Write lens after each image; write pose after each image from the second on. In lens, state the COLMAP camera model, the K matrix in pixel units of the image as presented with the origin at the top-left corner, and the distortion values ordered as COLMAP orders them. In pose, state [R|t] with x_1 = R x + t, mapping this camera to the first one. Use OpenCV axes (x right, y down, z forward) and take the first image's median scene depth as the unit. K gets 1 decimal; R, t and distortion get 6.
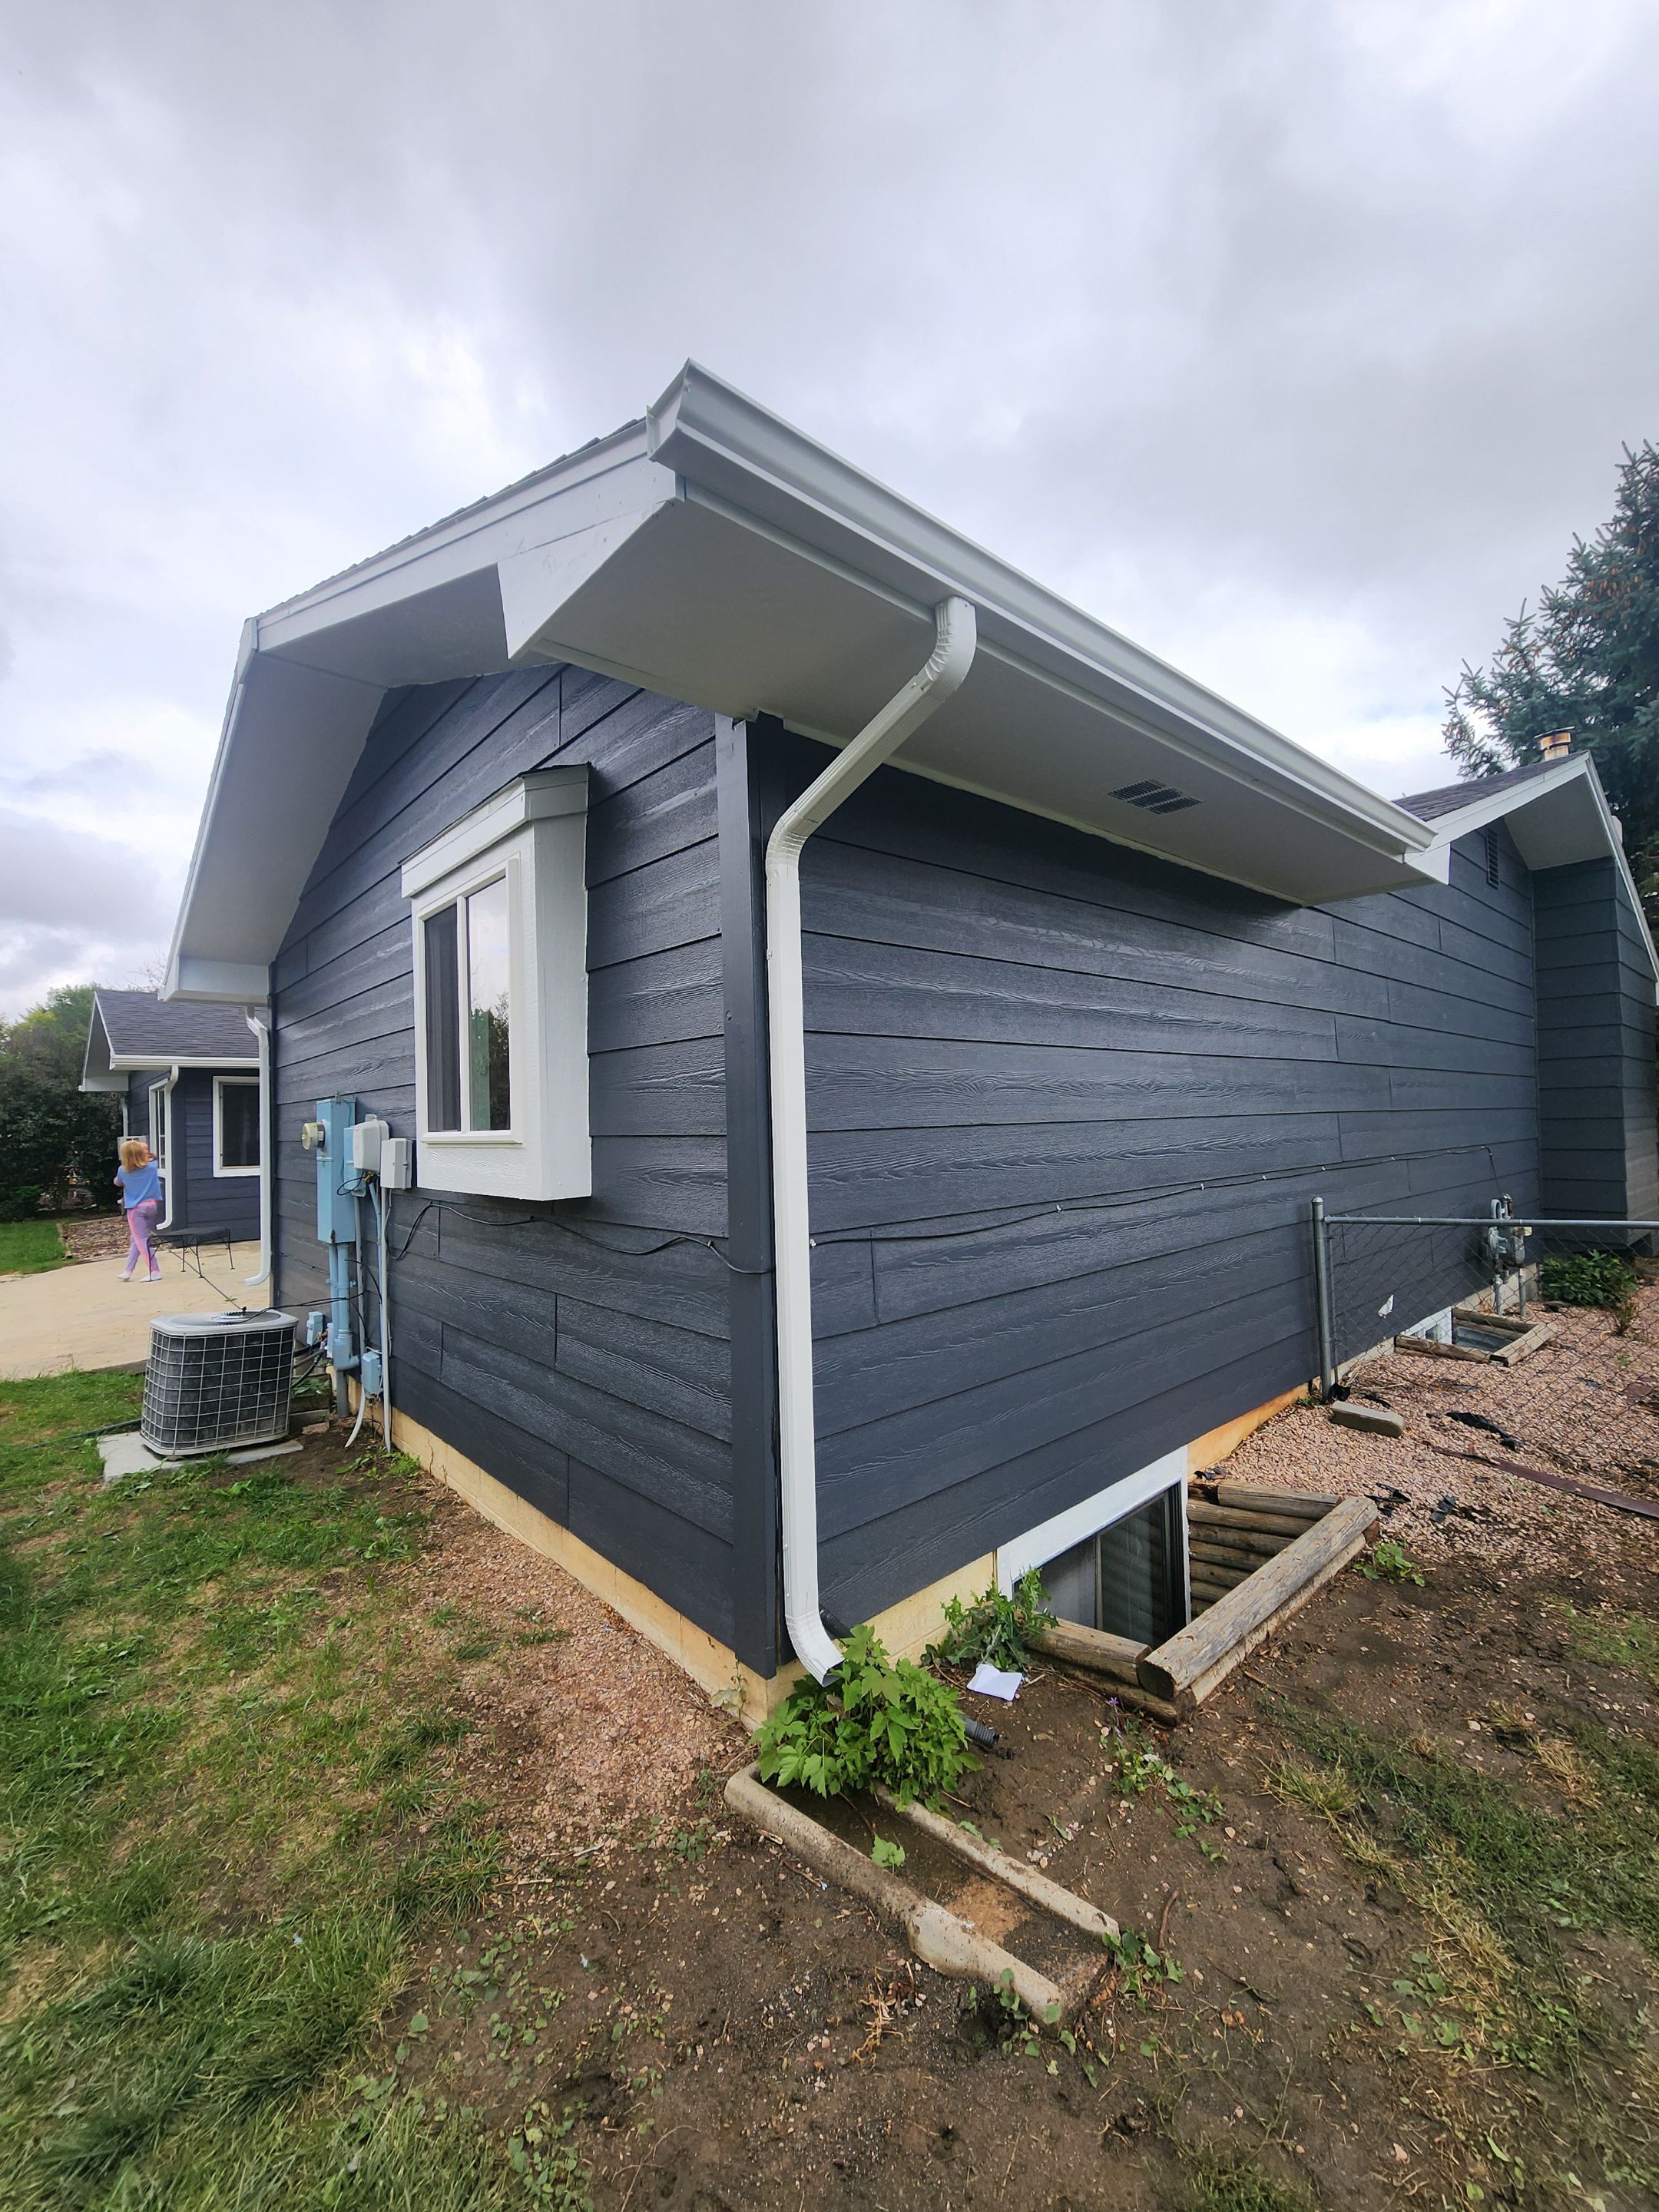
lens RADIAL K [[902.1, 0, 823.8], [0, 902.1, 1111.6], [0, 0, 1]] dist [-0.001754, 0.000677]
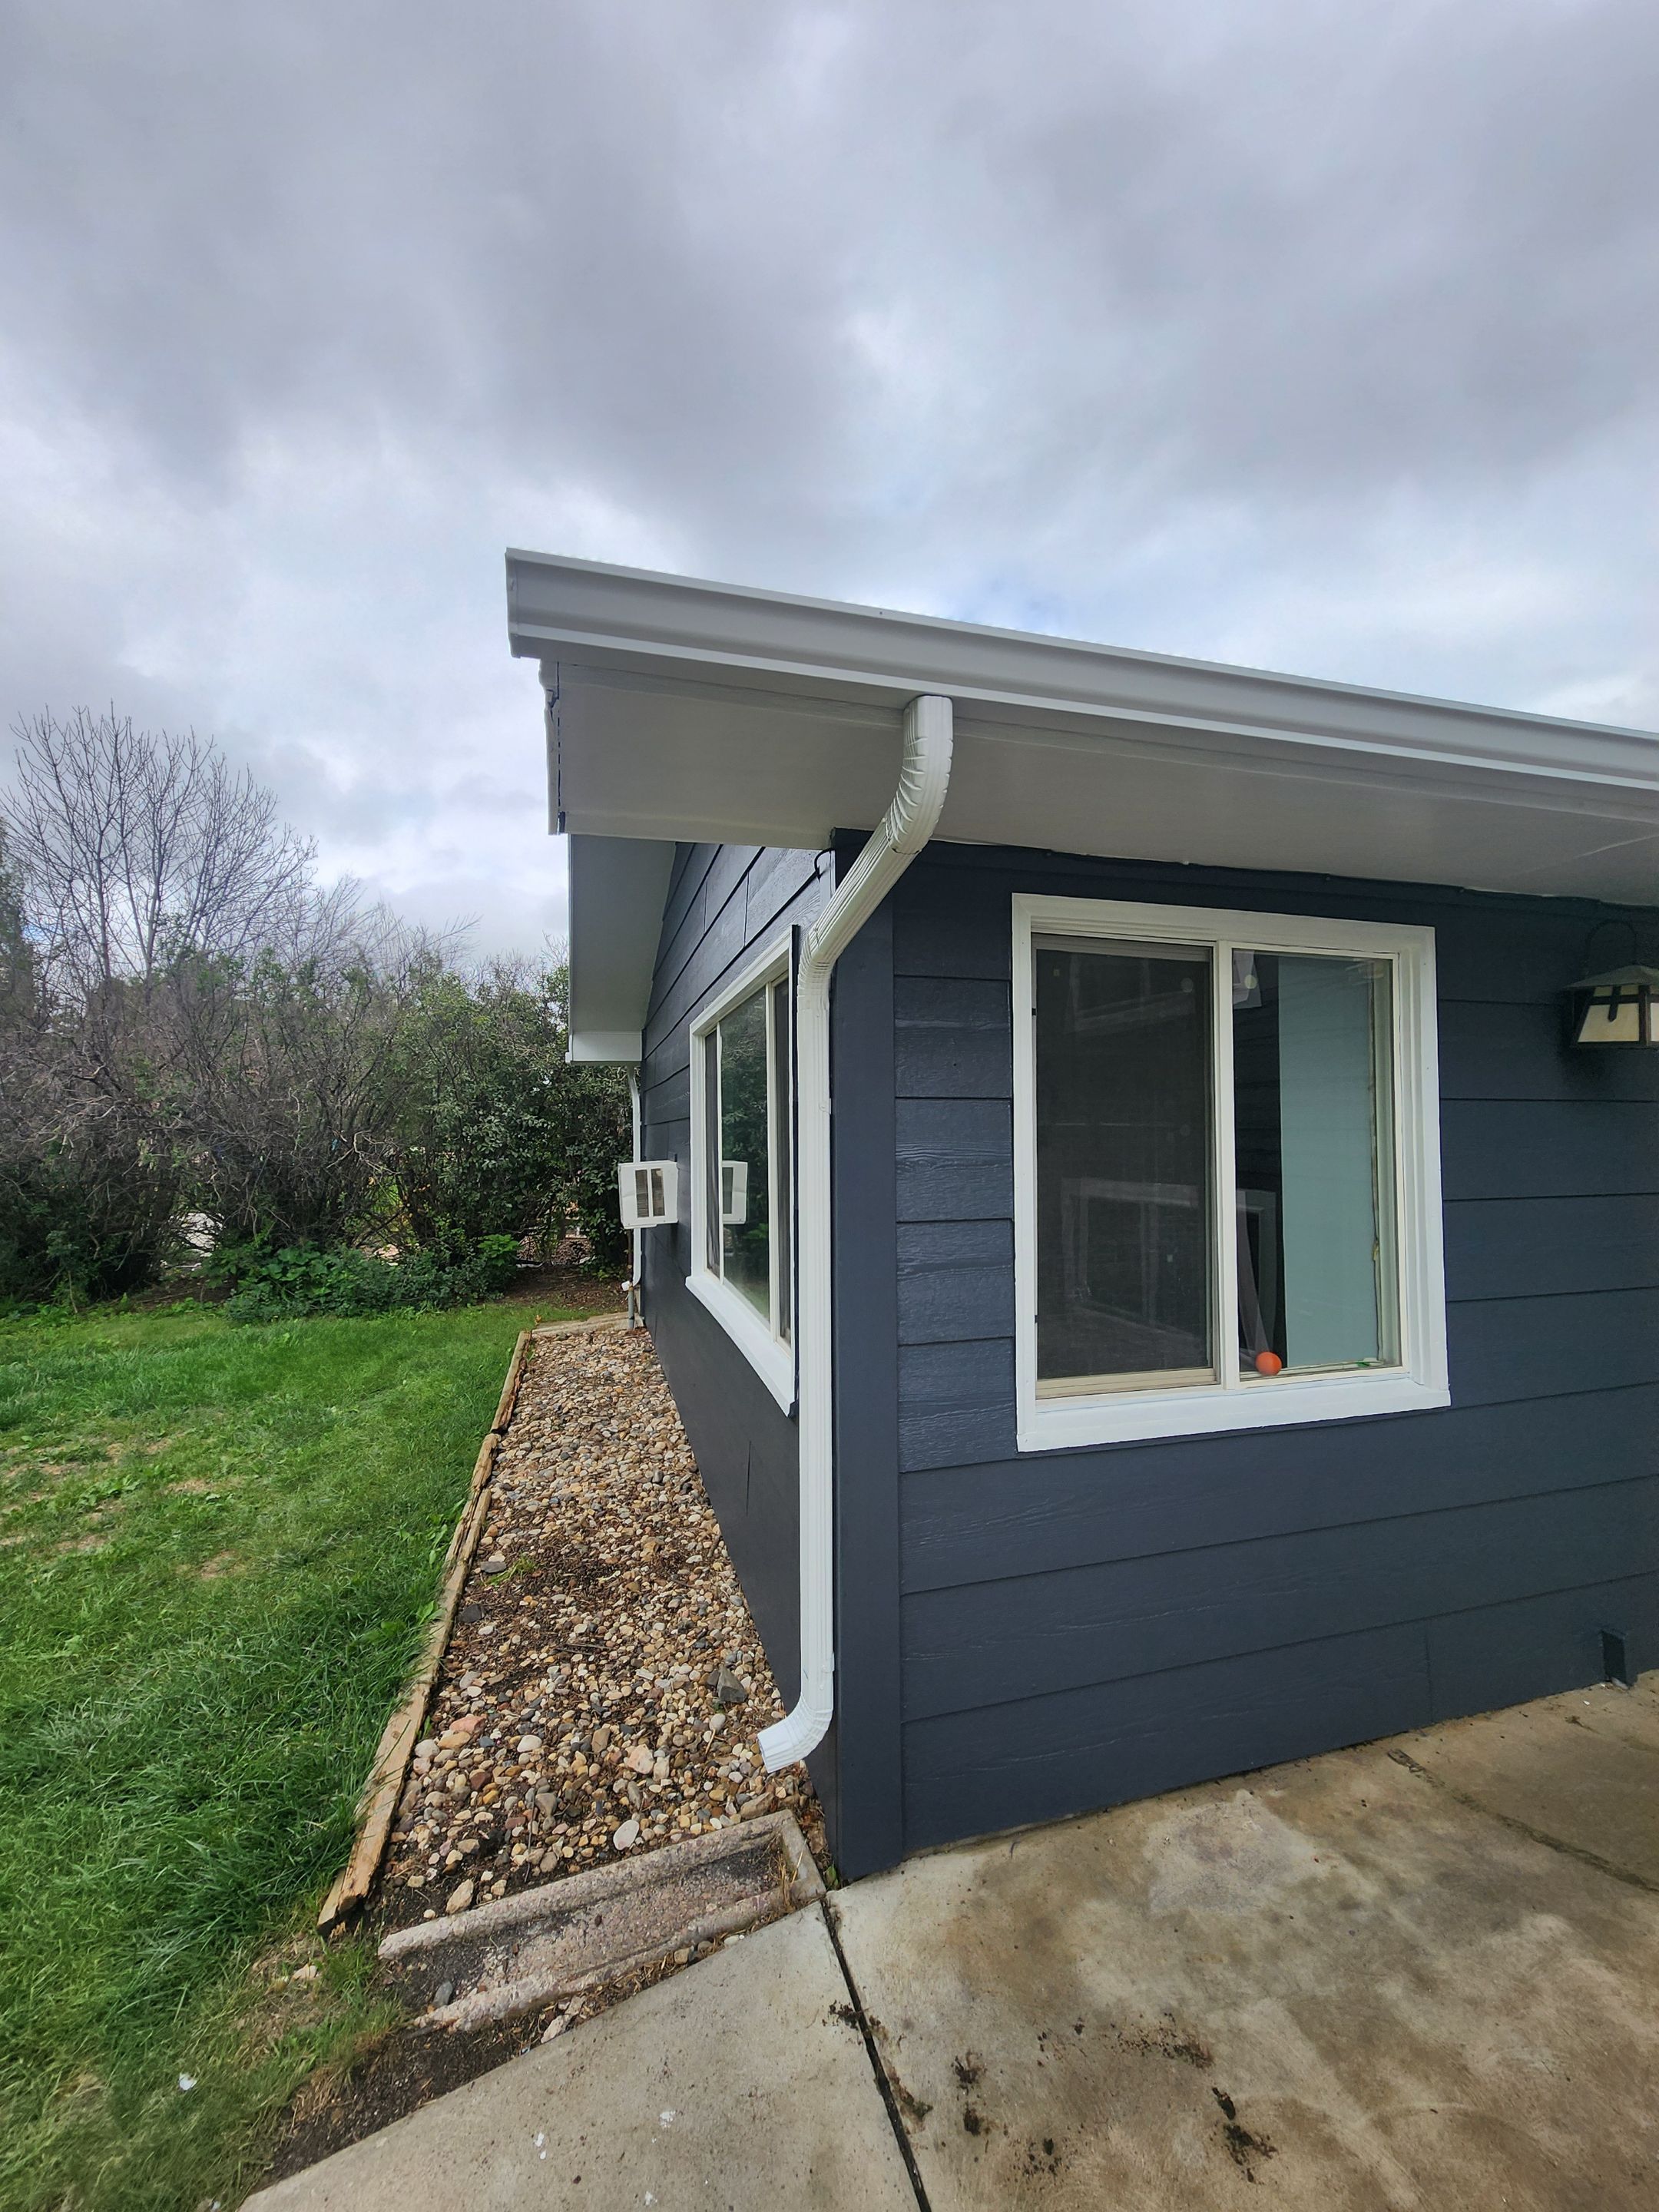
lens RADIAL K [[902.1, 0, 837.7], [0, 902.1, 1108.5], [0, 0, 1]] dist [-0.001754, 0.000677]
pose [[0.902301, 0.006361, -0.431060, -0.451396], [-0.007939, 0.999967, -0.001863, 0.003190], [0.431033, 0.005103, 0.902322, 0.586485]]
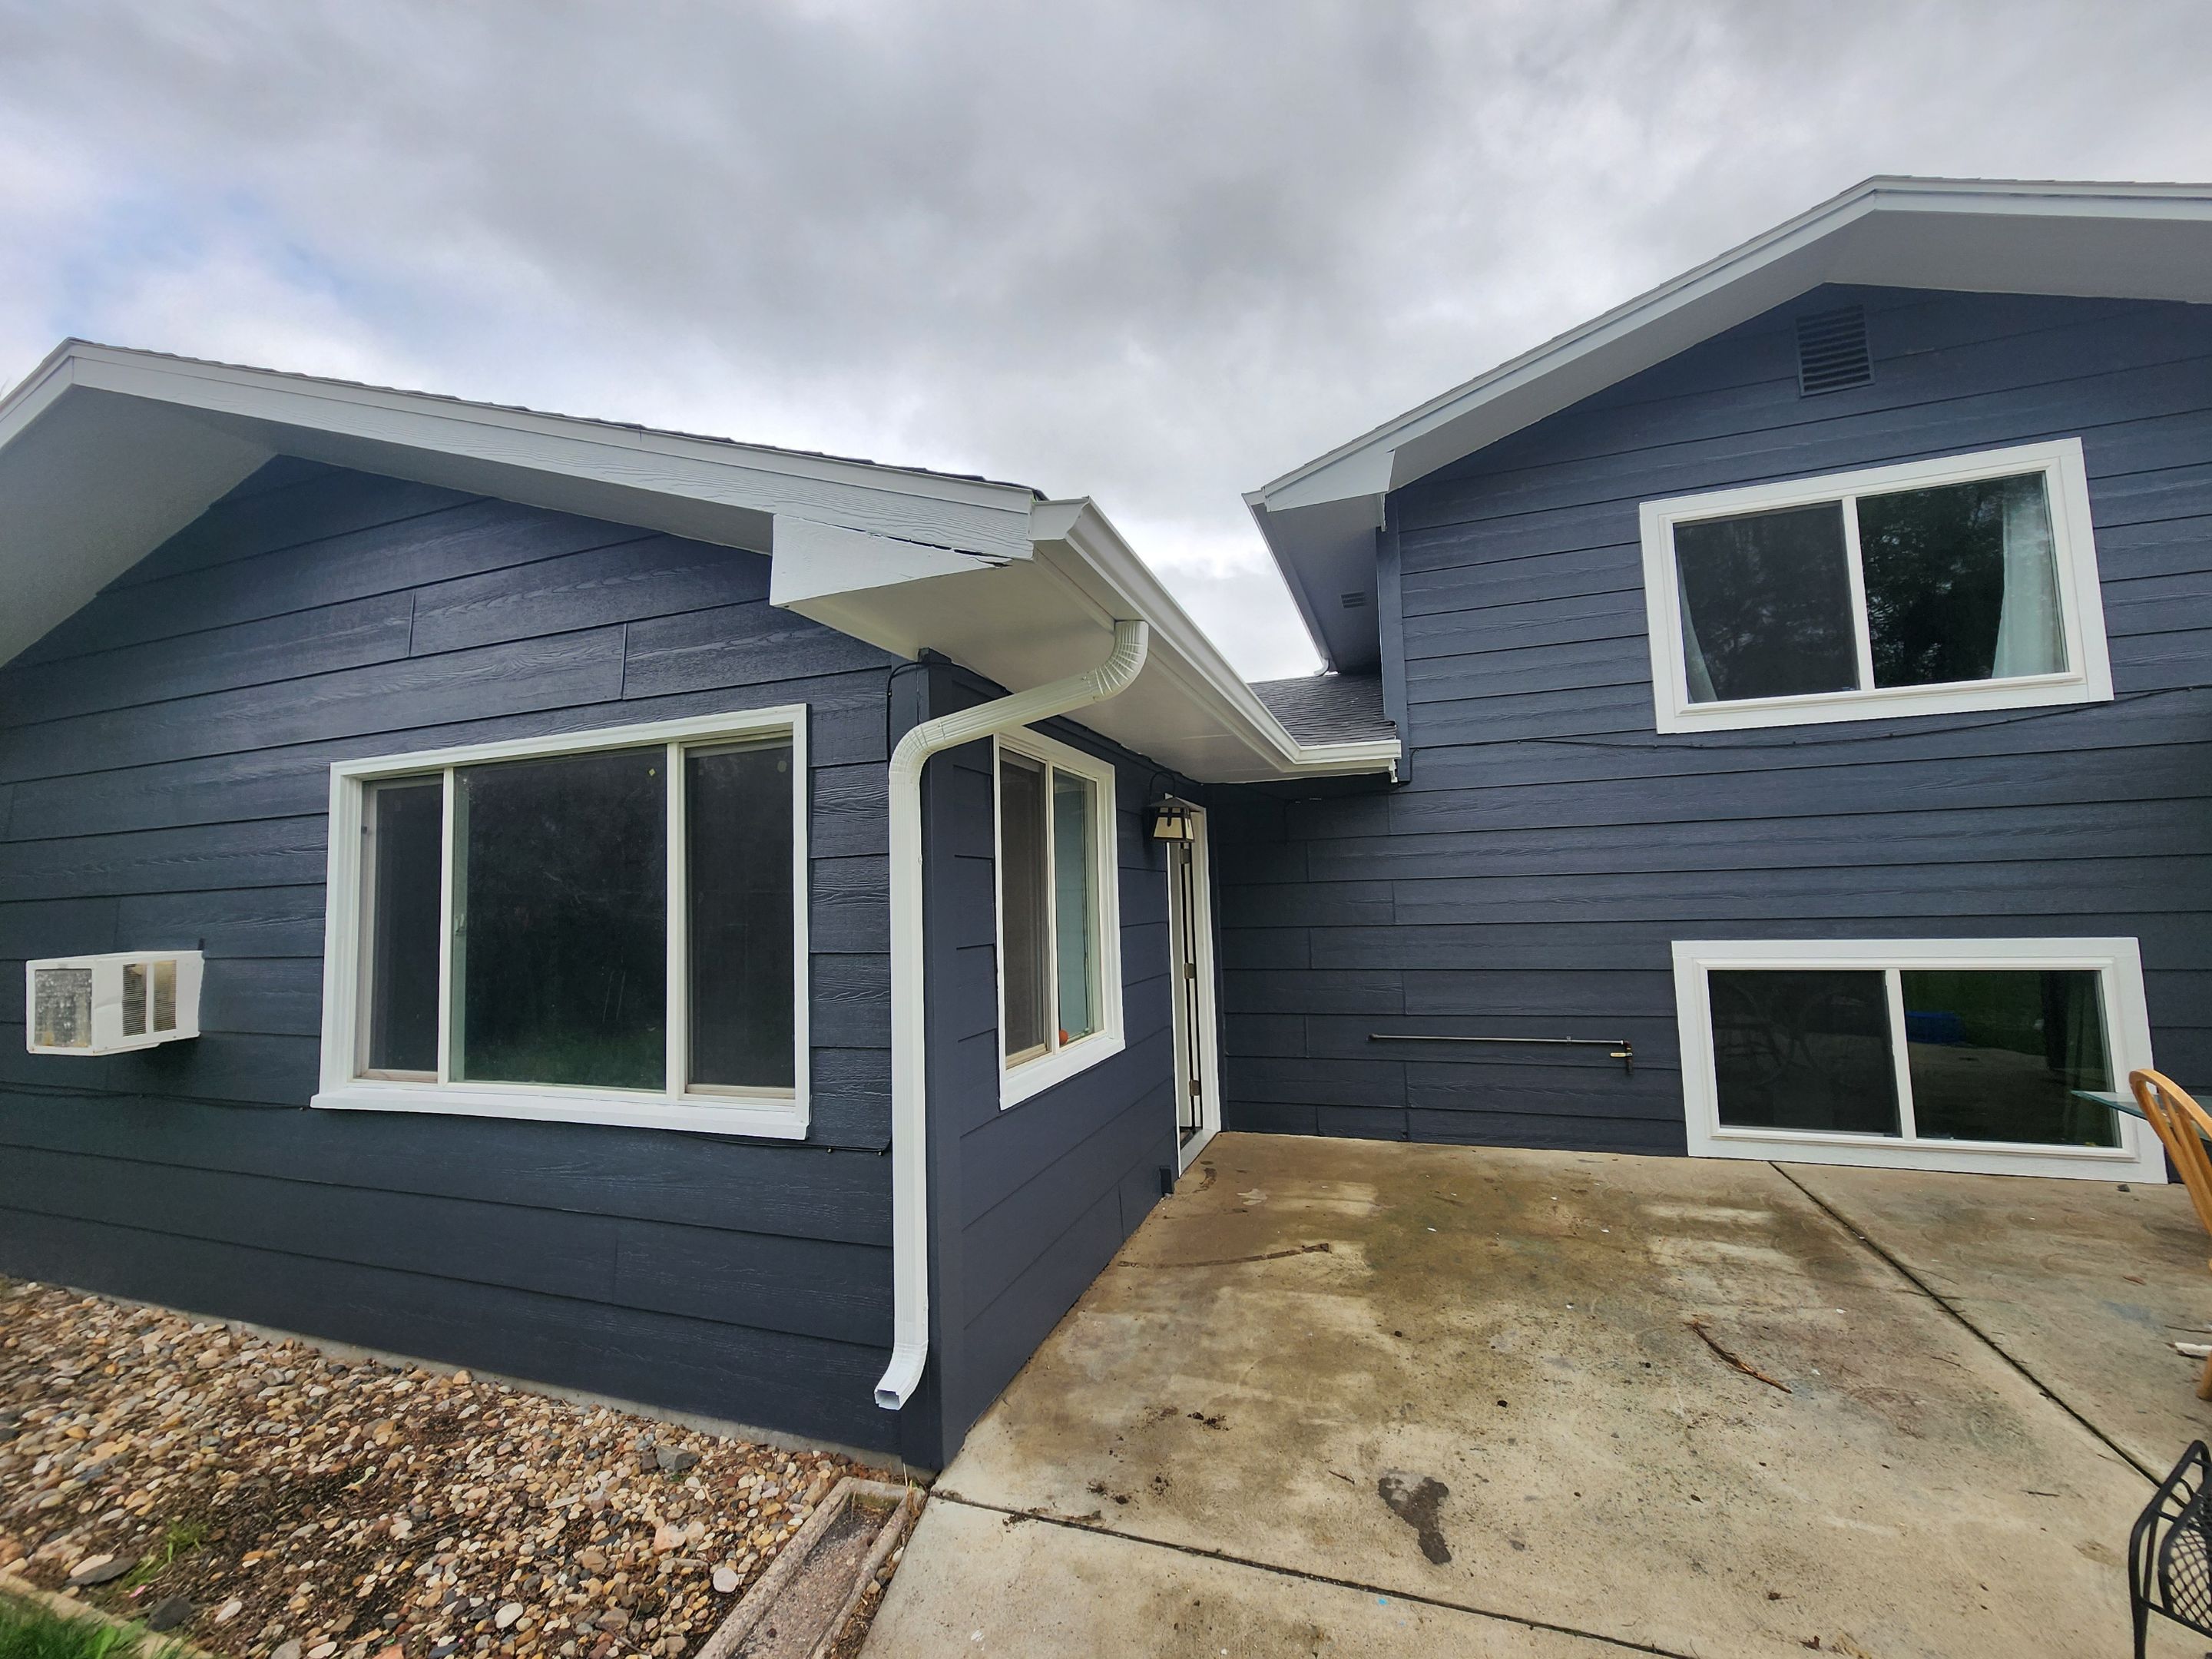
lens RADIAL K [[902.1, 0, 1093.9], [0, 902.1, 823.2], [0, 0, 1]] dist [-0.001754, 0.000677]
pose [[0.880312, 0.037664, 0.472898, -0.534652], [0.001140, 0.996673, -0.081502, 0.008015], [-0.474394, 0.072286, 0.877340, 0.550942]]
